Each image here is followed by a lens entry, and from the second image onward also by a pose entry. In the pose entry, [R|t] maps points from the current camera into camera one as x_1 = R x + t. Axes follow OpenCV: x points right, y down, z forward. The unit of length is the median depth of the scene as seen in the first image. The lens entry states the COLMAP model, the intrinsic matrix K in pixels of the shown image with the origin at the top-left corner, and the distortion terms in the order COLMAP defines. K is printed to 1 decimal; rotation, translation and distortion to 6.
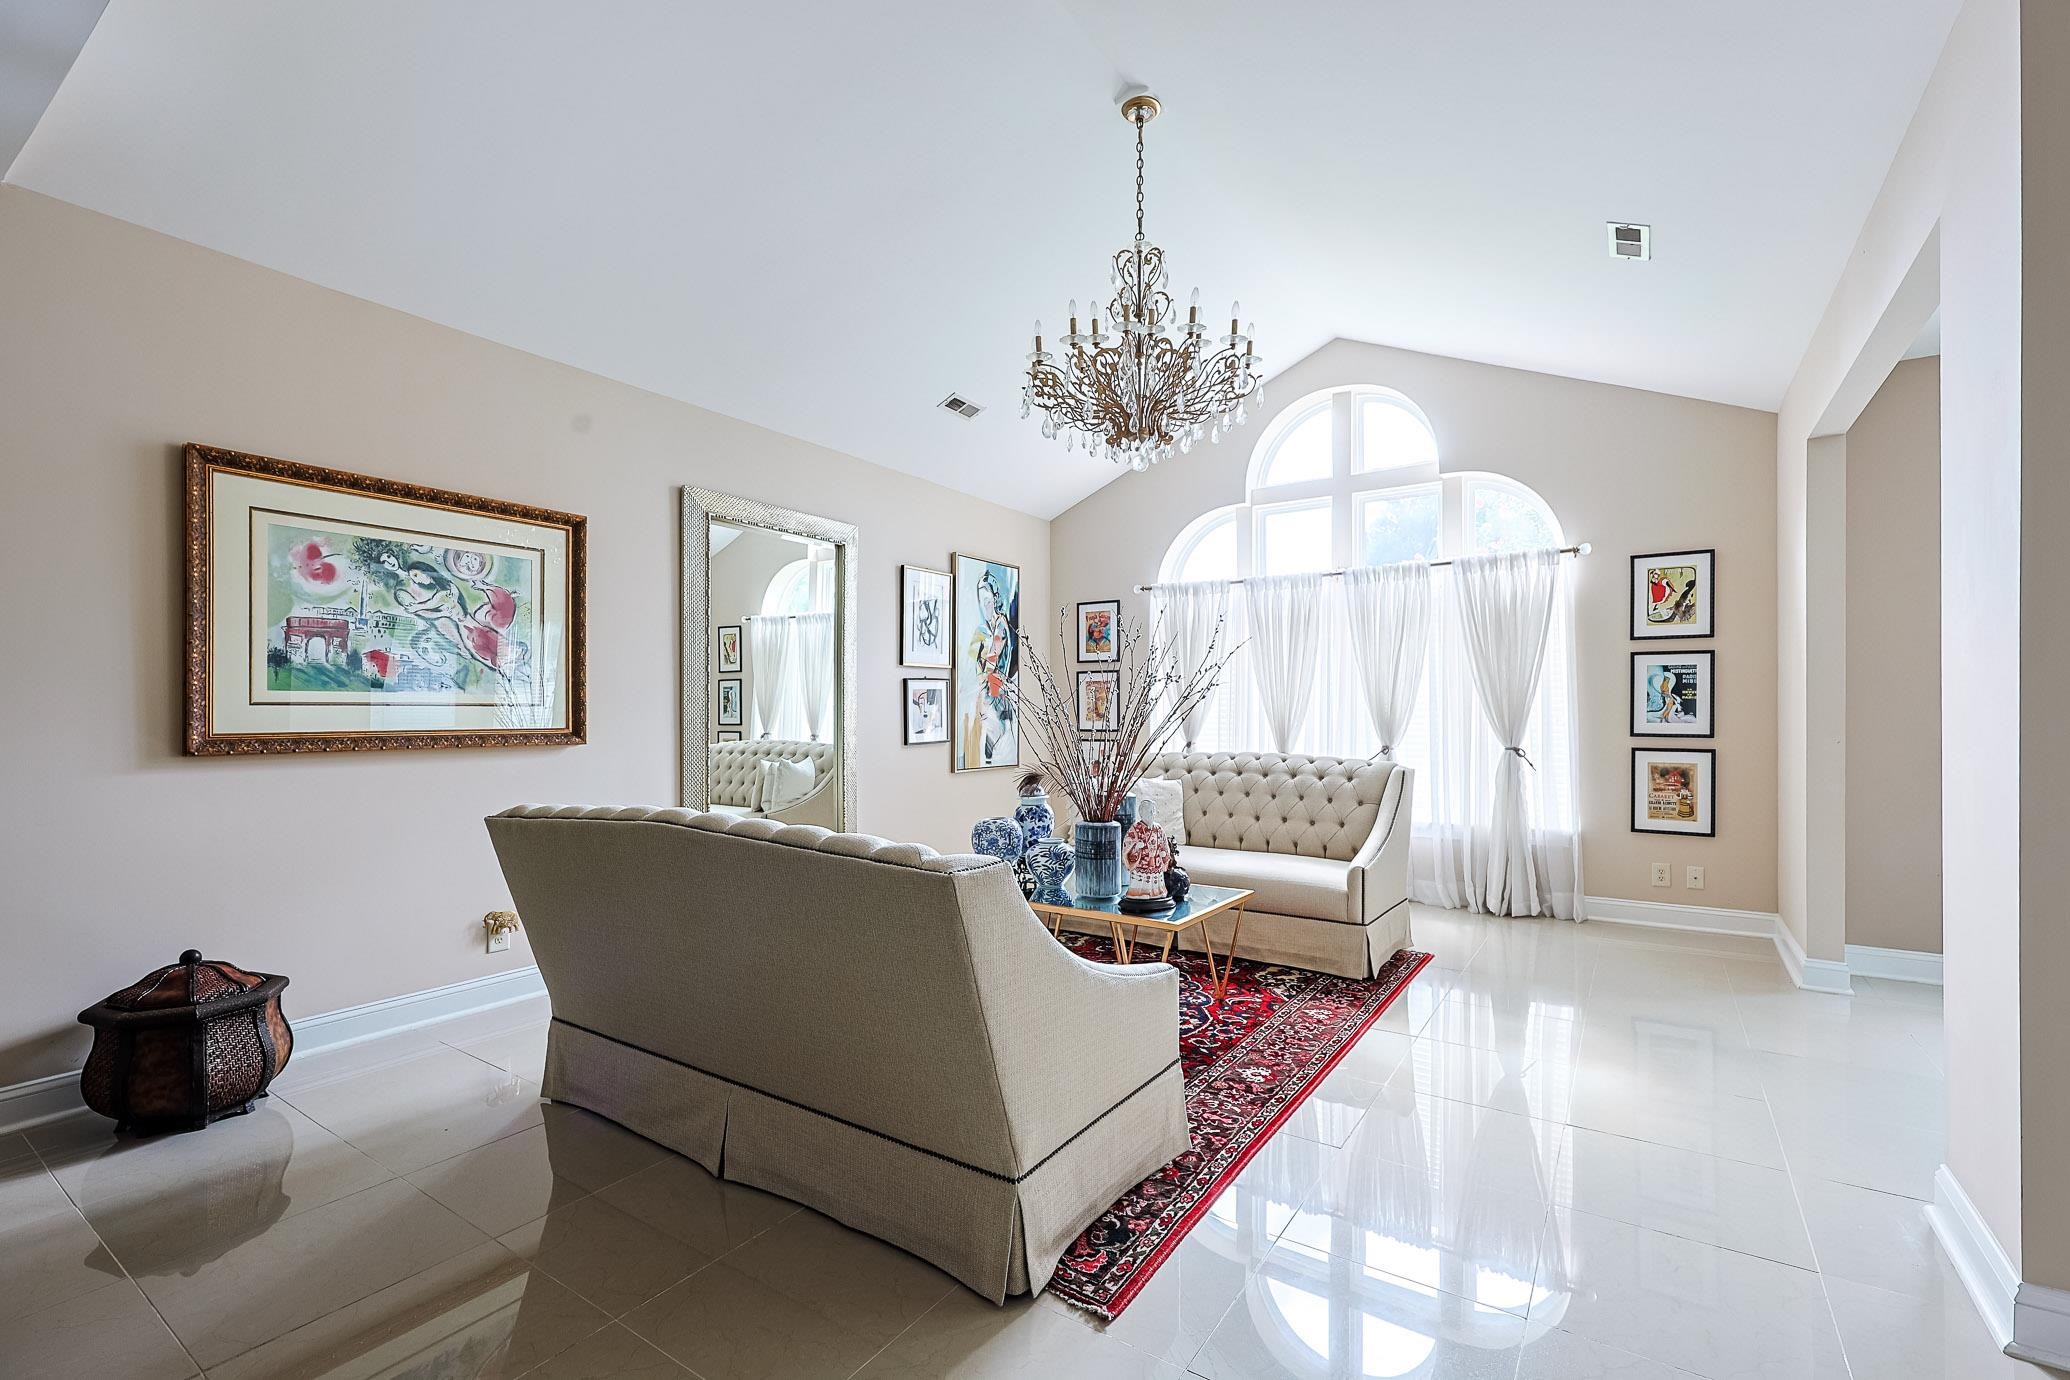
lens RADIAL K [[884.9, 0, 1065.1], [0, 884.9, 715.0], [0, 0, 1]] dist [-0.000562, 0.000043]
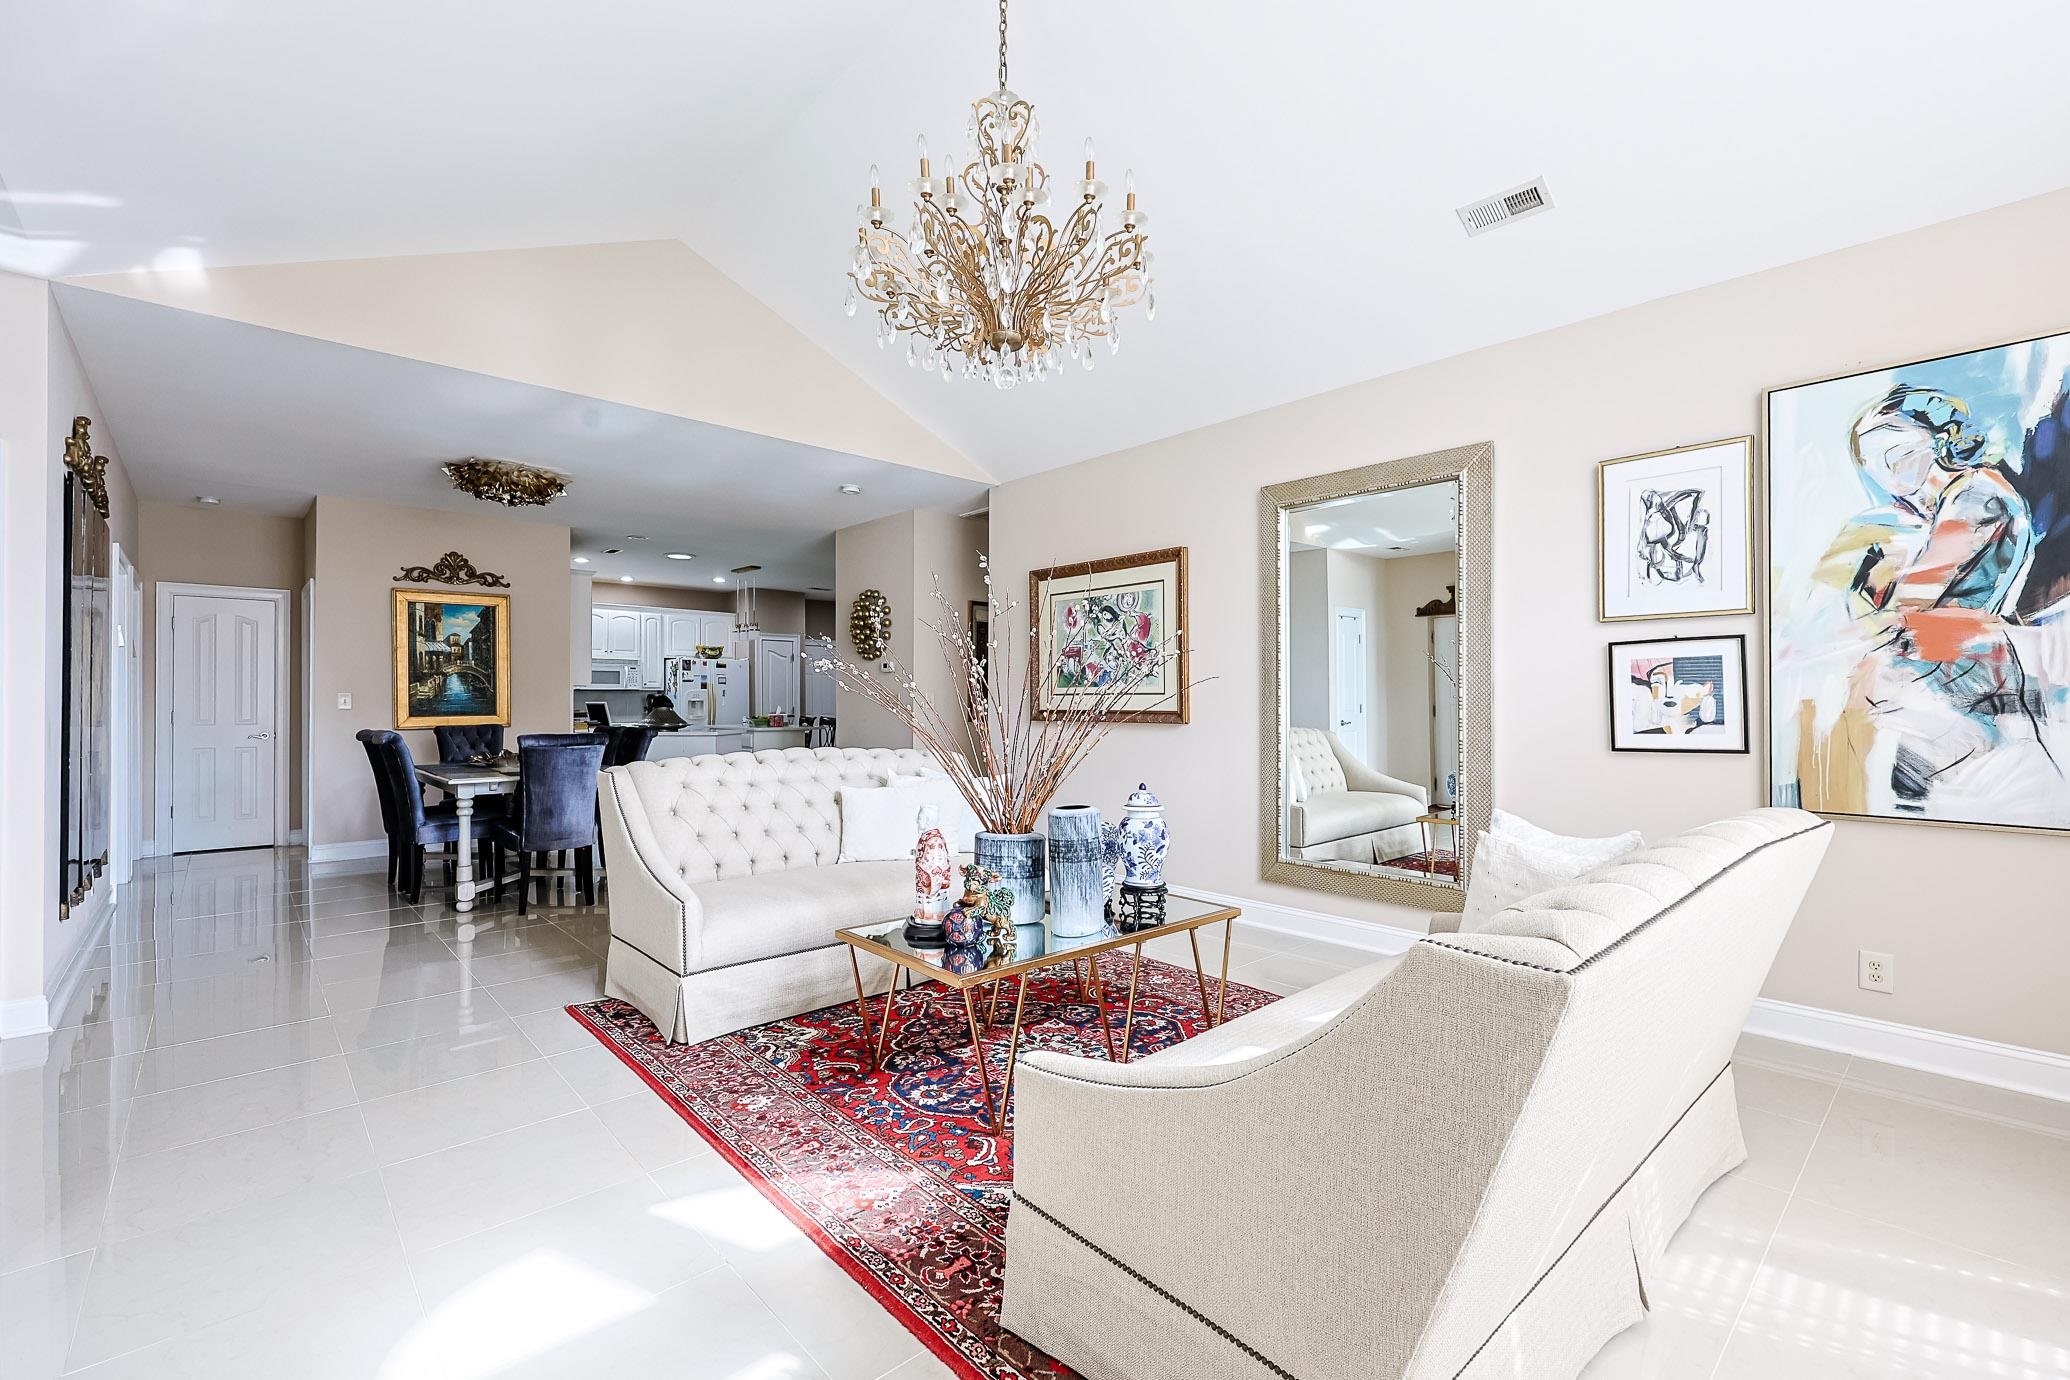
lens RADIAL K [[884.9, 0, 1033.3], [0, 884.9, 688.8], [0, 0, 1]] dist [-0.000562, 0.000043]
pose [[-0.253427, -0.007202, -0.967328, 0.502272], [0.002910, 0.999962, -0.008208, -0.005145], [0.967350, -0.004895, -0.253396, 0.739157]]
